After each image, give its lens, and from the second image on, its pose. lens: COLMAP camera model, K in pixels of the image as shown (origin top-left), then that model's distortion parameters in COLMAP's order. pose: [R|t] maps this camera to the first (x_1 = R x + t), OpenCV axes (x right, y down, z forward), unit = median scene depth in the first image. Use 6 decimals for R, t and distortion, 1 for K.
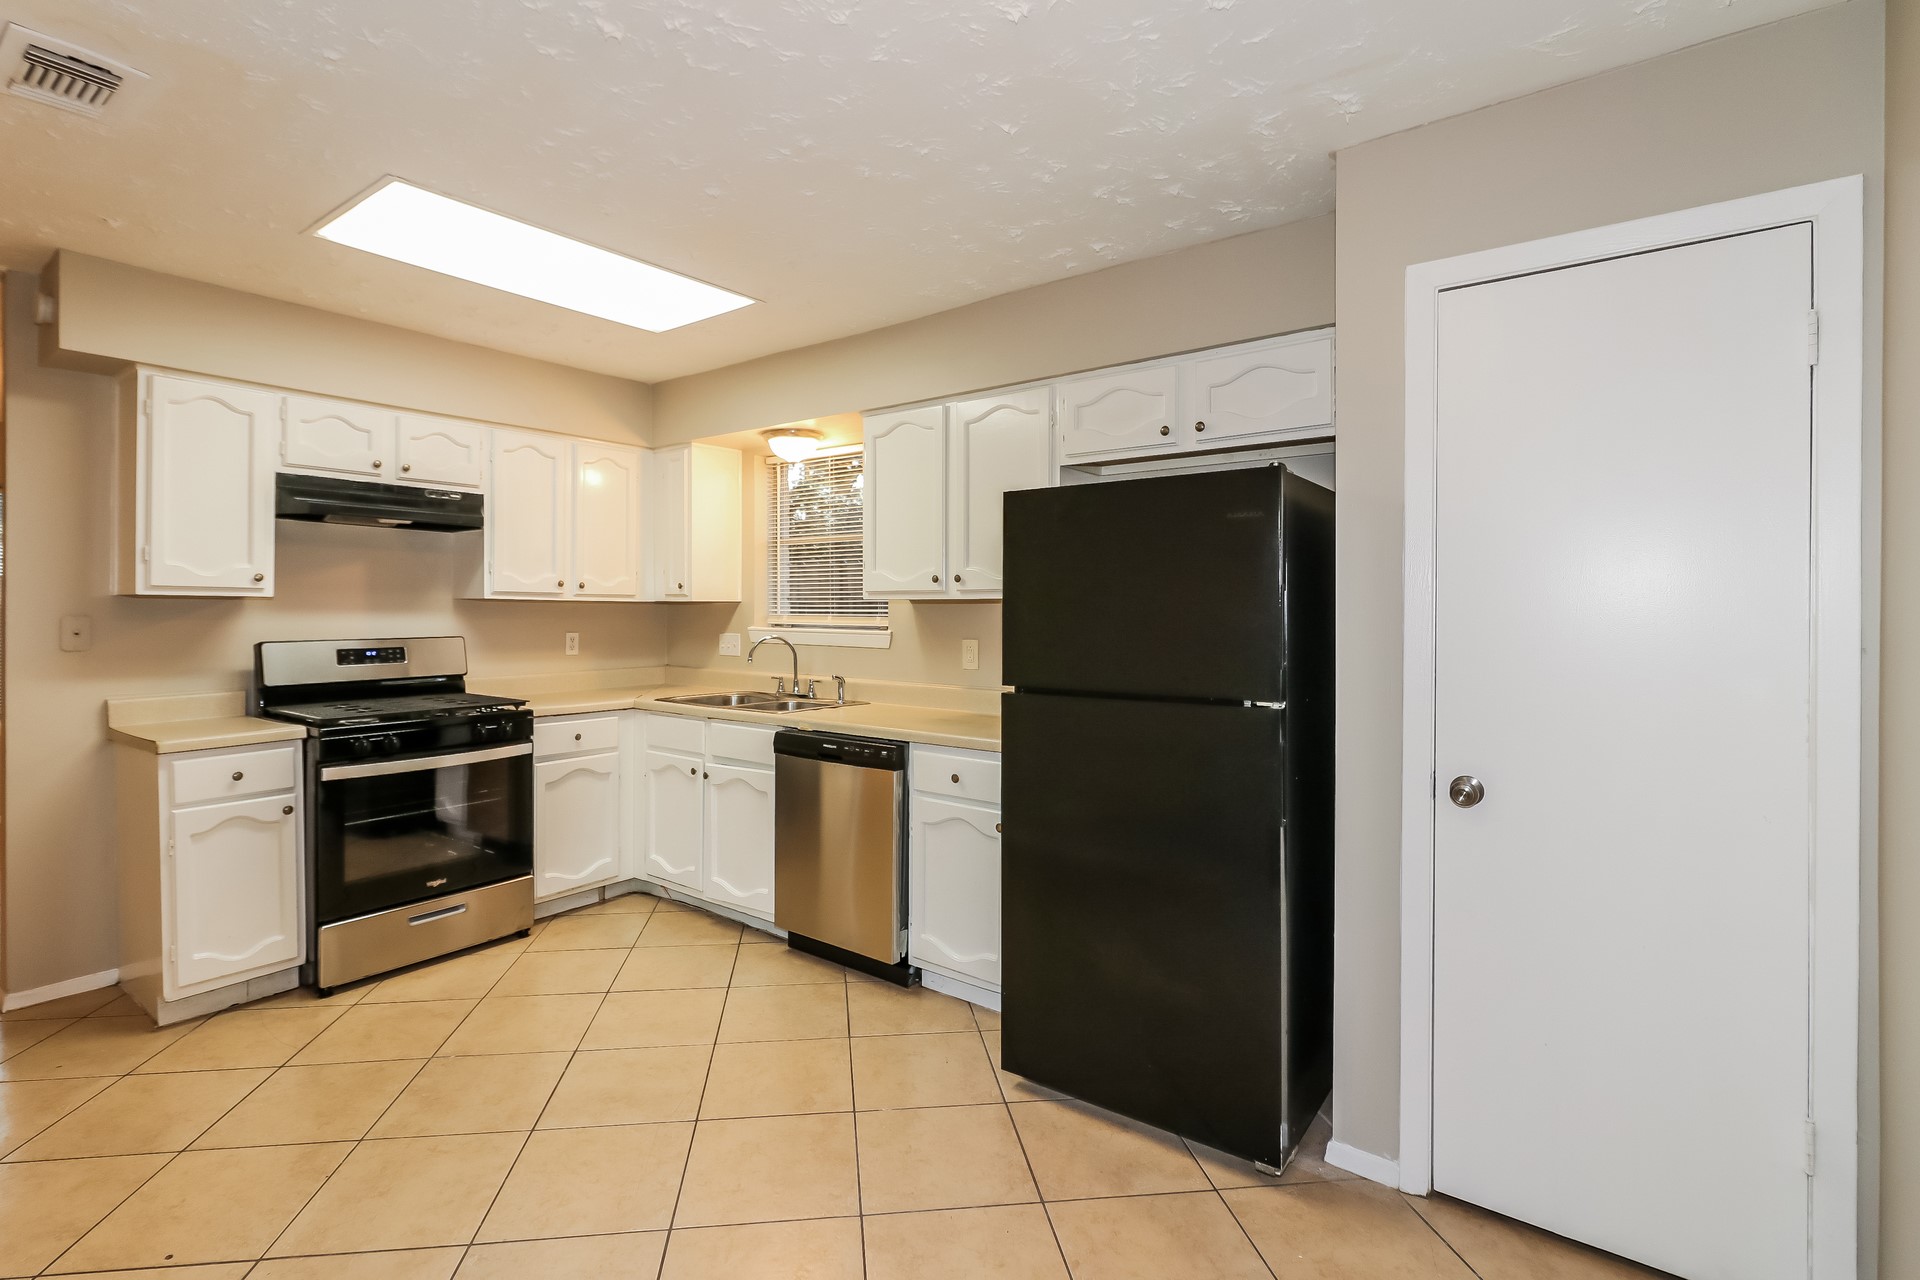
lens RADIAL K [[897.7, 0, 957.8], [0, 897.7, 611.6], [0, 0, 1]] dist [0.001214, 0.000192]
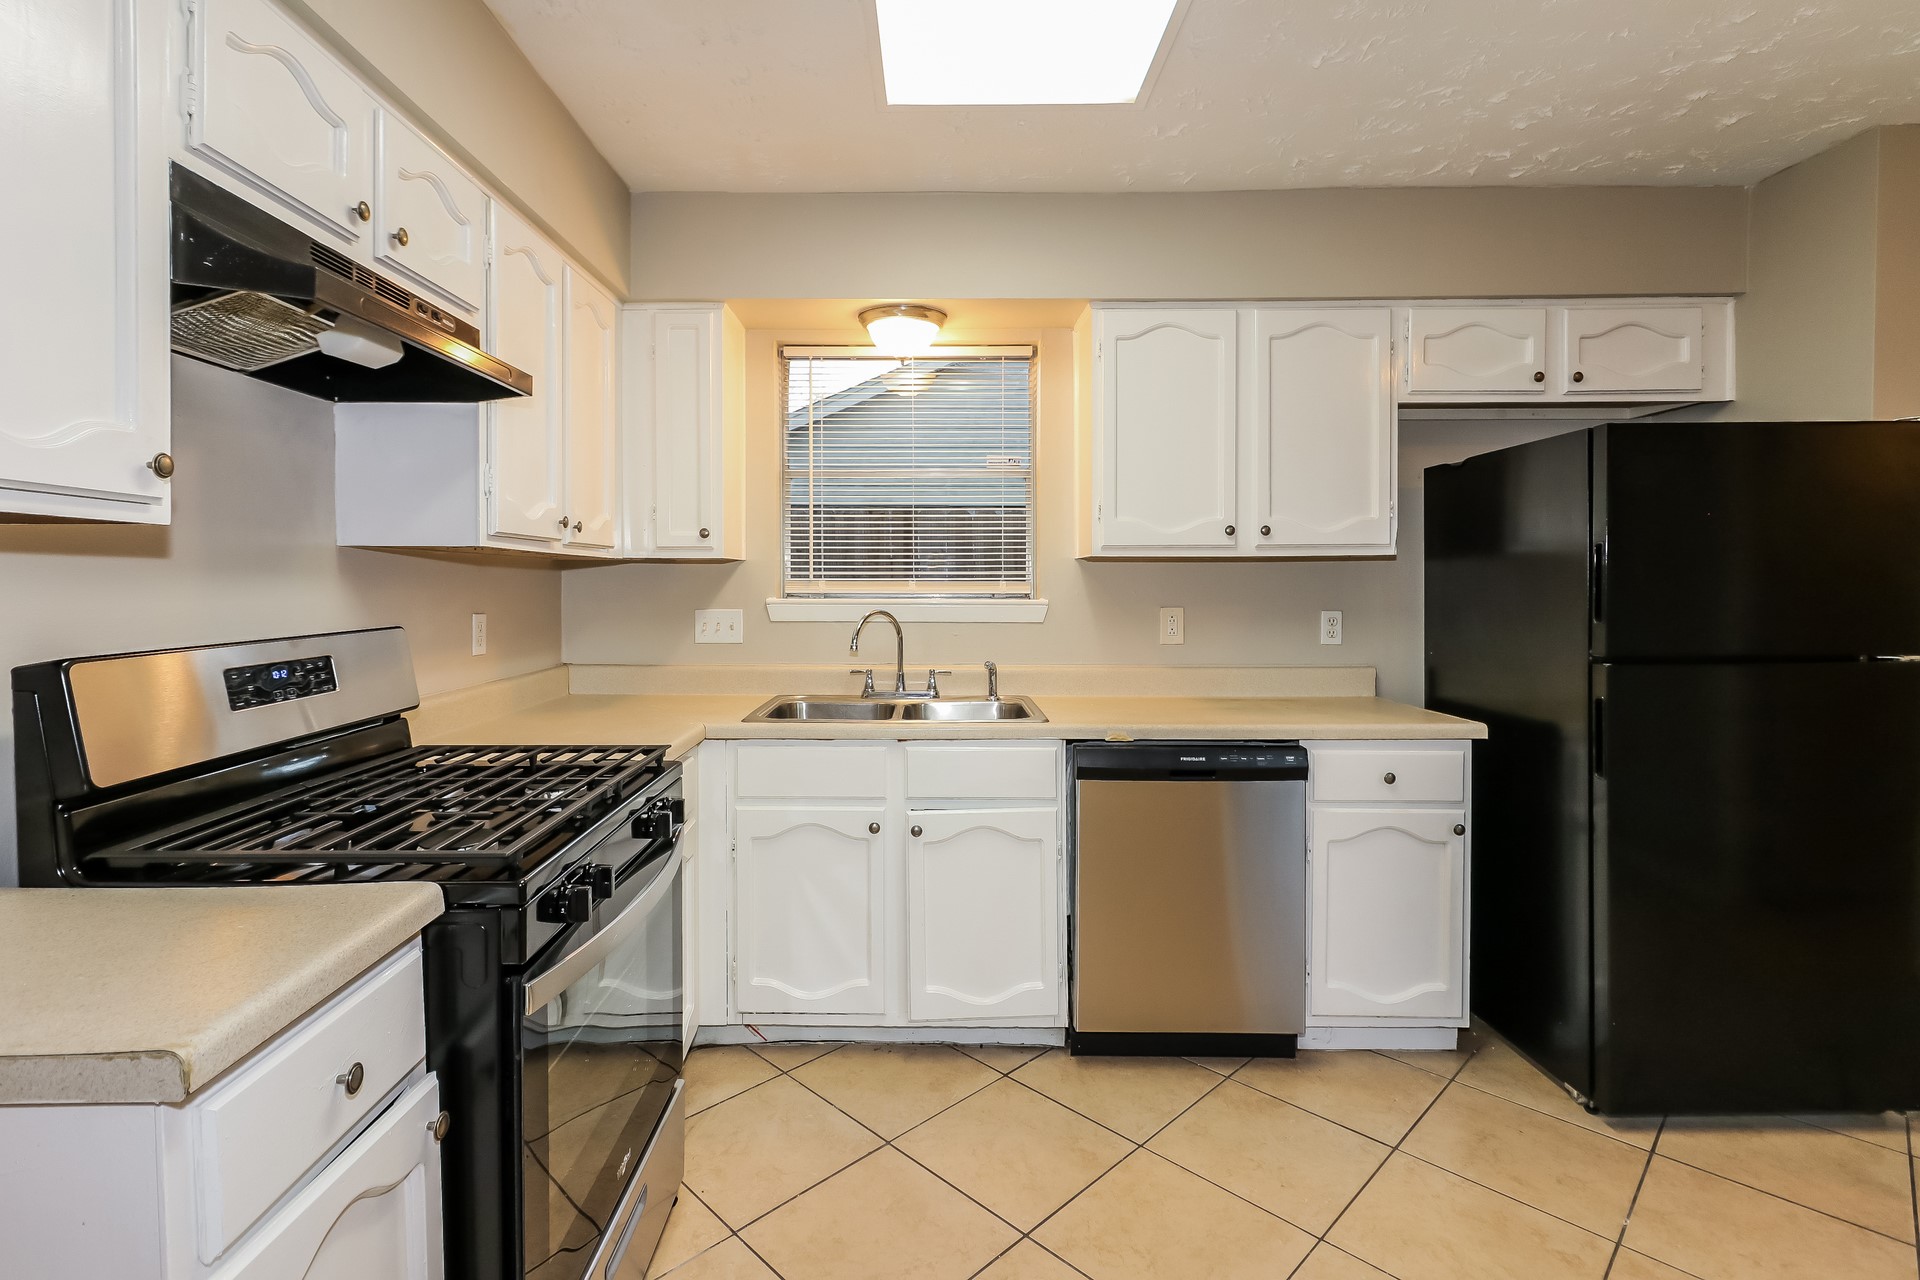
lens RADIAL K [[898.4, 0, 958.4], [0, 898.4, 593.8], [0, 0, 1]] dist [0.000864, 0.000356]
pose [[0.798262, -0.014410, 0.602137, -0.671805], [0.003673, 0.999812, 0.019057, 0.003135], [-0.602299, -0.013001, 0.798165, 0.503876]]
